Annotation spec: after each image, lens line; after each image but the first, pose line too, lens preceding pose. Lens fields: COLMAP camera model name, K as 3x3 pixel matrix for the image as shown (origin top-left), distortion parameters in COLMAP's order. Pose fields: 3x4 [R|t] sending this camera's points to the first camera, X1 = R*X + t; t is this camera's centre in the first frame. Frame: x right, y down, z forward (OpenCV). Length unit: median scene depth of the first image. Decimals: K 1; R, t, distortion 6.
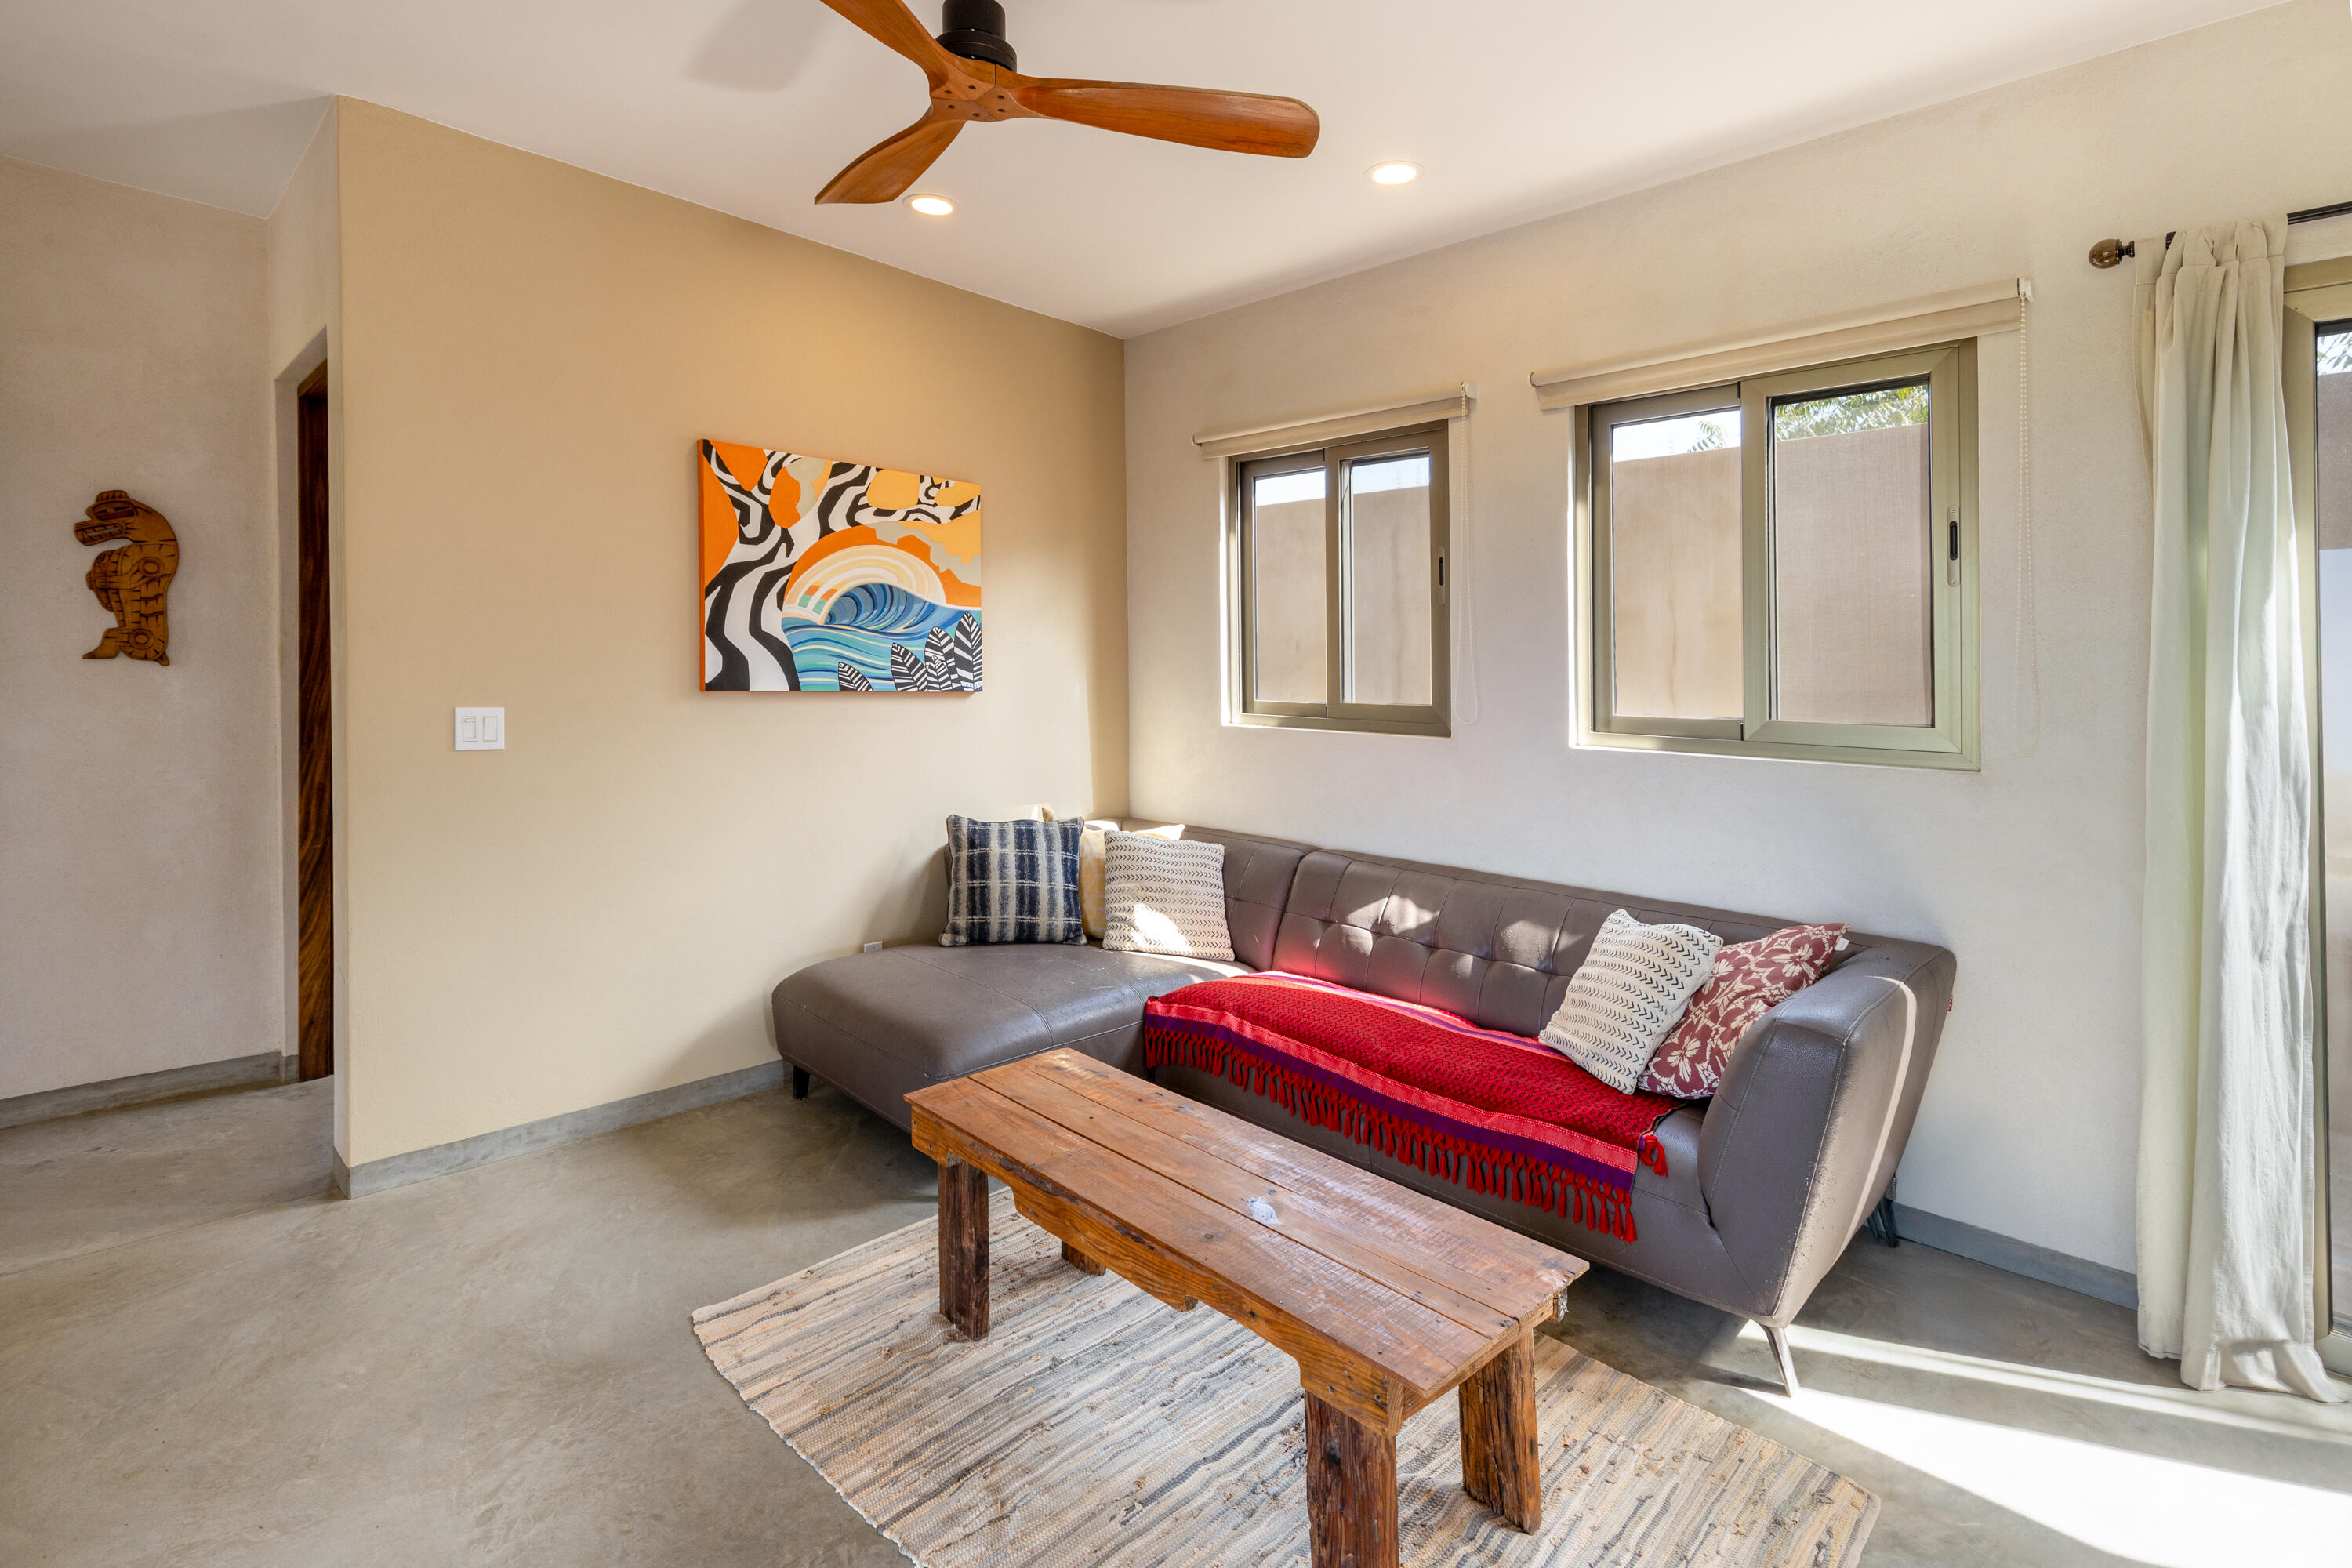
lens RADIAL K [[1119.3, 0, 1197.1], [0, 1119.3, 712.1], [0, 0, 1]] dist [0.003179, 0.001445]
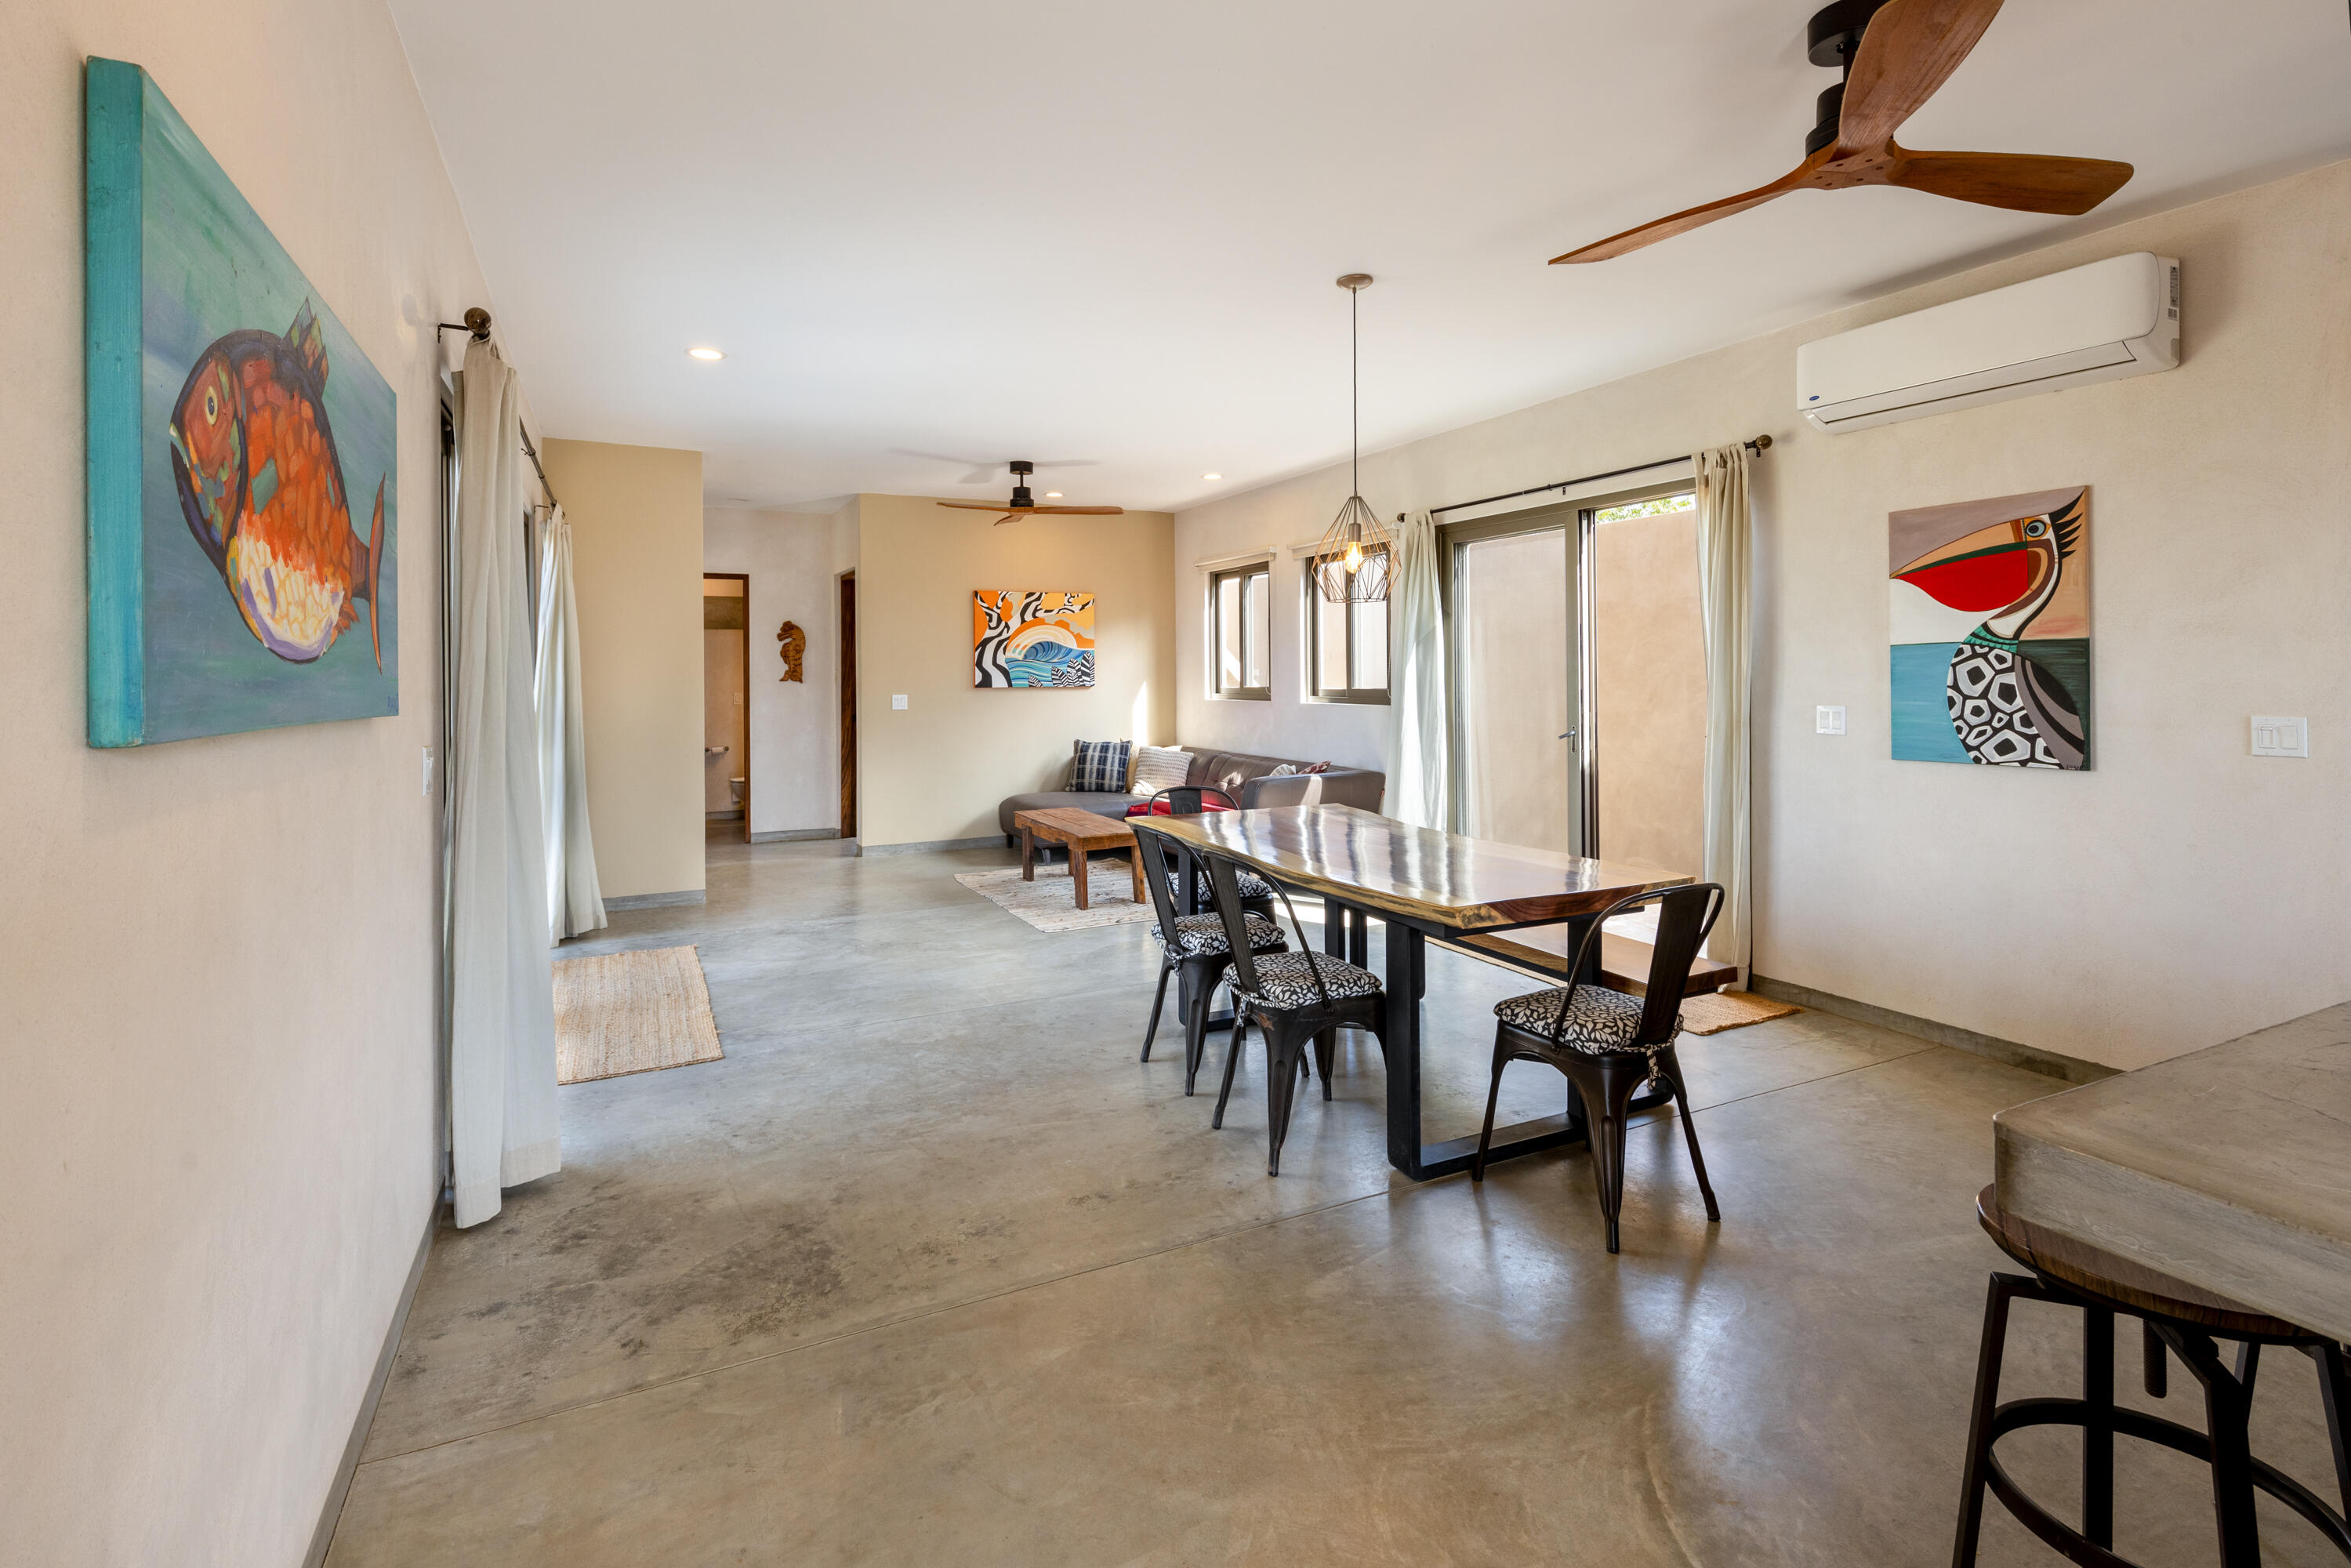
lens RADIAL K [[1118.8, 0, 1201.1], [0, 1118.8, 640.1], [0, 0, 1]] dist [0.003179, 0.001445]
pose [[0.951920, -0.035759, -0.304252, 0.784023], [0.016311, 0.997671, -0.066227, 0.047159], [0.305911, 0.058081, 0.950287, -1.206397]]
